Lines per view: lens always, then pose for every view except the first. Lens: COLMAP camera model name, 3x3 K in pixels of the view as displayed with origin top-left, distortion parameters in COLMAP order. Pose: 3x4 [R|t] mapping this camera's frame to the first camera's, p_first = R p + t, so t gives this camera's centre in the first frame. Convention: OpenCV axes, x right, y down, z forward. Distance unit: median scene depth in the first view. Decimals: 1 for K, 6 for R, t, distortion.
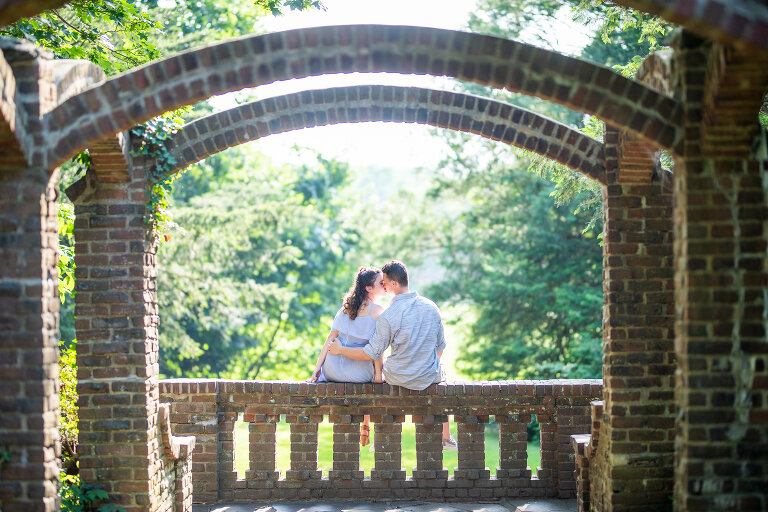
lens RADIAL K [[1892.0, 0, 383.9], [0, 1892.0, 255.7], [0, 0, 1]] dist [0.109647, 0.000000]
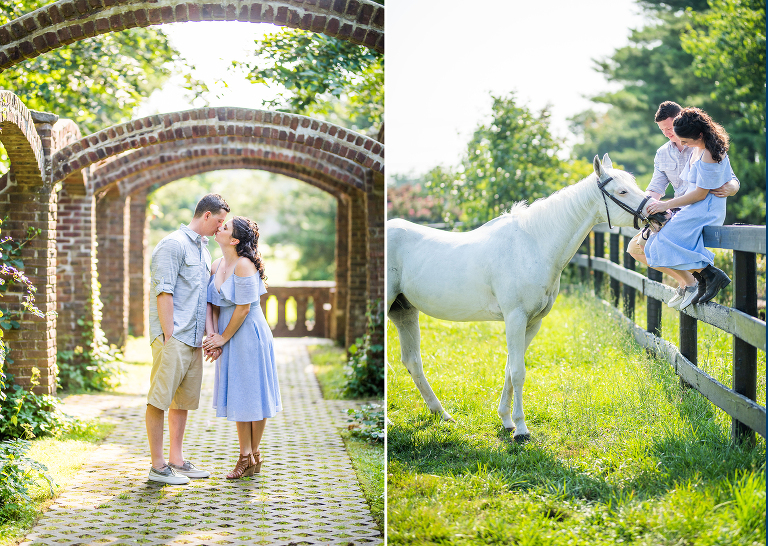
lens RADIAL K [[1765.6, 0, 384.1], [0, 1765.6, 272.2], [0, 0, 1]] dist [0.004367, 0.000000]
pose [[0.996360, 0.017530, 0.083421, -0.003573], [-0.020850, 0.999018, 0.039093, -0.014705], [-0.082654, -0.040690, 0.995747, -0.550850]]
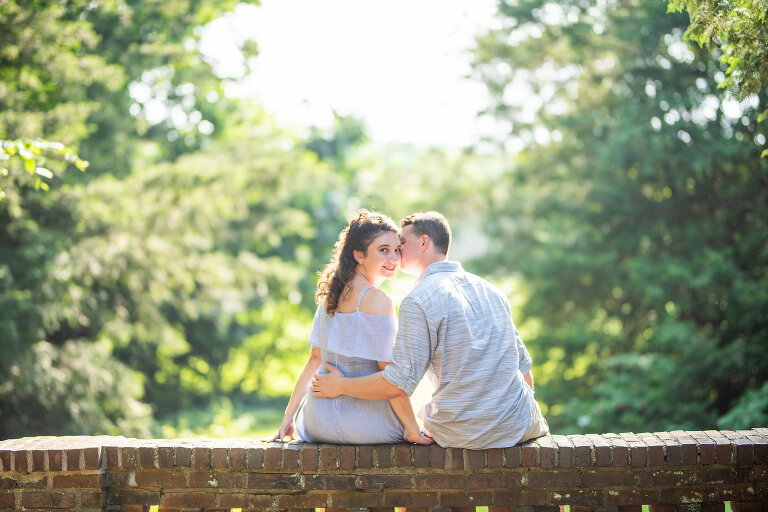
lens RADIAL K [[1892.0, 0, 383.4], [0, 1892.0, 256.3], [0, 0, 1]] dist [0.109647, 0.000000]
pose [[0.999794, -0.015640, -0.012910, -0.002424], [0.015800, 0.999799, 0.012363, 0.004348], [0.012714, -0.012564, 0.999840, 0.202206]]
